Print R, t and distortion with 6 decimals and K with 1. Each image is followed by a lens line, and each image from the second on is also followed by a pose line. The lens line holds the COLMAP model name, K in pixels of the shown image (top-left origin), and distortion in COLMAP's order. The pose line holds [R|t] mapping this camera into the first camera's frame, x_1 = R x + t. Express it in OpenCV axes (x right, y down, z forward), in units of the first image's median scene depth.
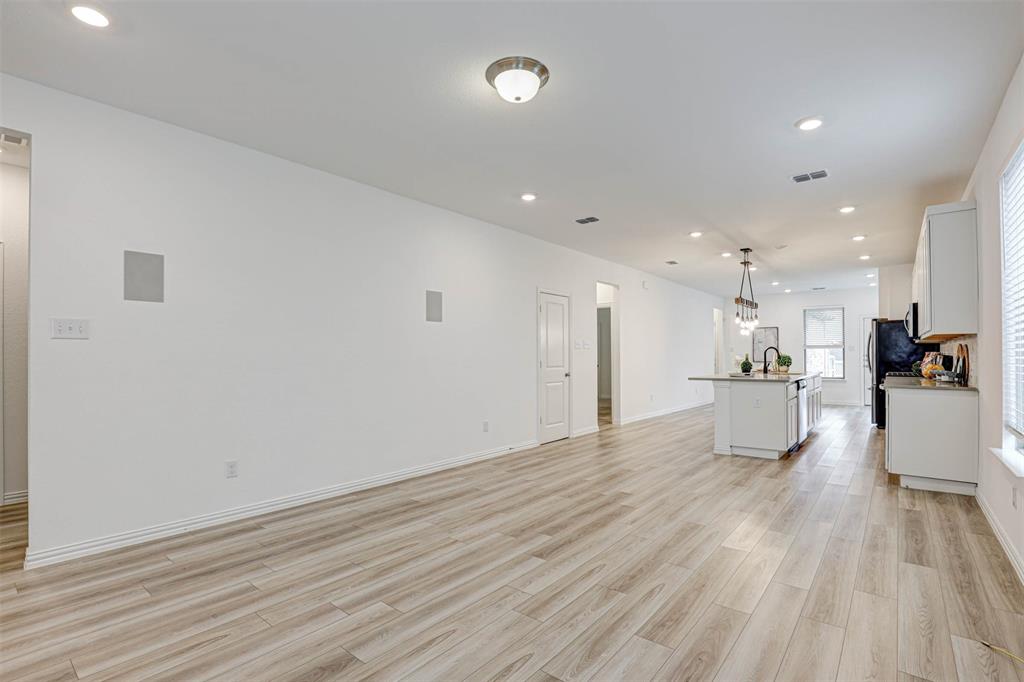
lens RADIAL K [[479.2, 0, 521.9], [0, 479.2, 353.2], [0, 0, 1]] dist [-0.034703, 0.003708]
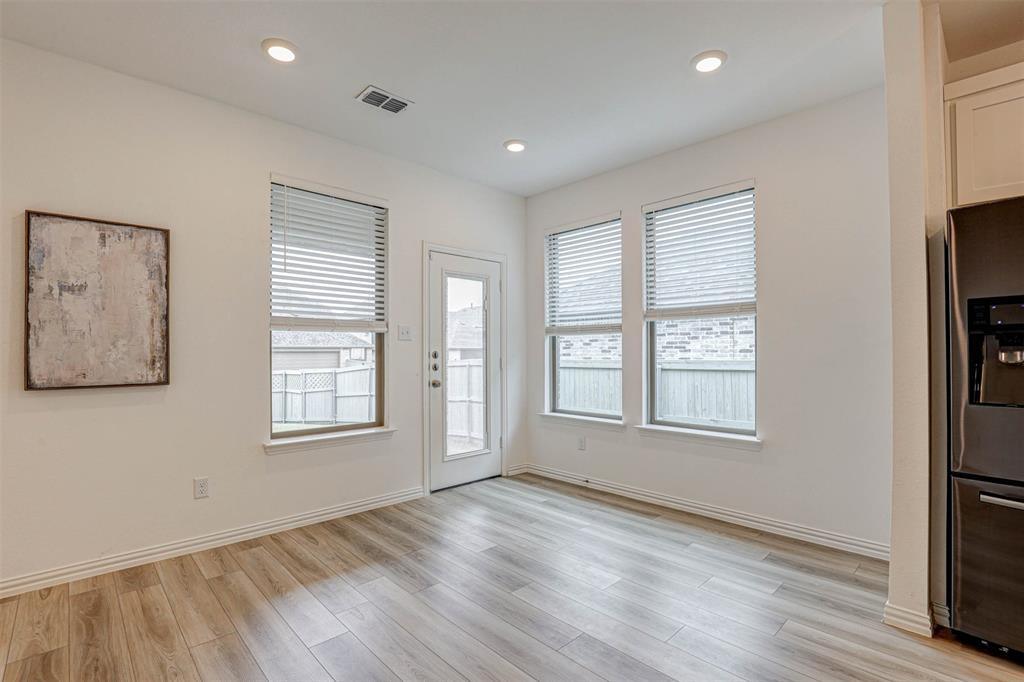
lens RADIAL K [[479.2, 0, 505.2], [0, 479.2, 350.8], [0, 0, 1]] dist [-0.034703, 0.003708]
pose [[0.149950, 0.005499, 0.988678, 1.317896], [-0.008583, 0.999954, -0.004260, 0.008783], [-0.988656, -0.007847, 0.149990, 3.099006]]
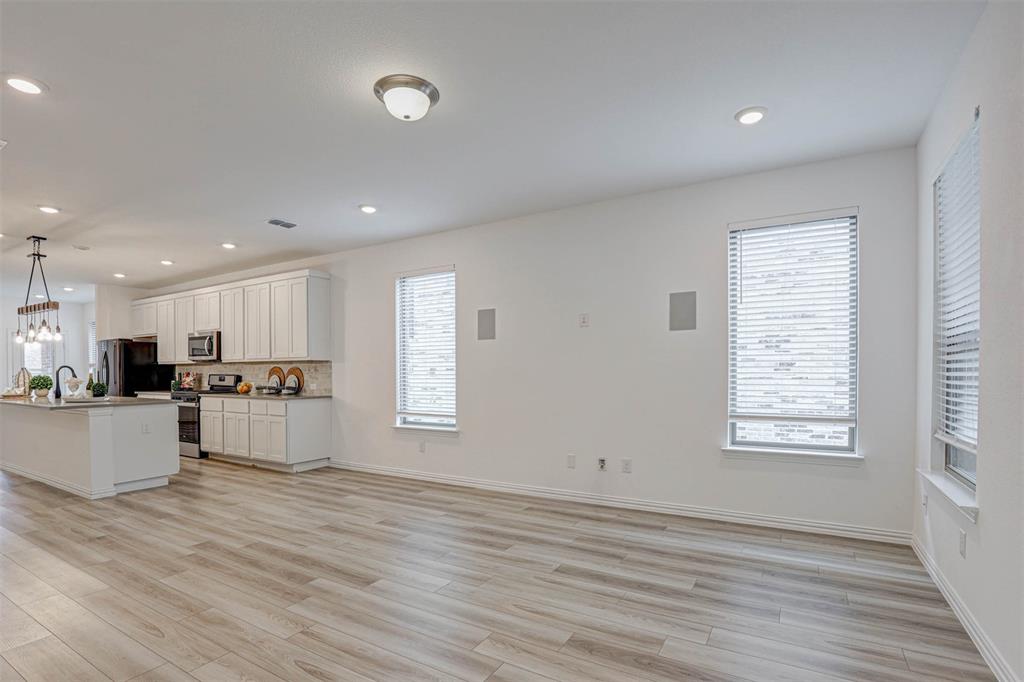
lens RADIAL K [[479.2, 0, 518.8], [0, 479.2, 380.7], [0, 0, 1]] dist [-0.034703, 0.003708]
pose [[-0.142943, -0.011853, 0.989660, -0.831783], [-0.000717, 0.999929, 0.011873, 0.005653], [-0.989731, 0.000988, -0.142942, 0.733159]]
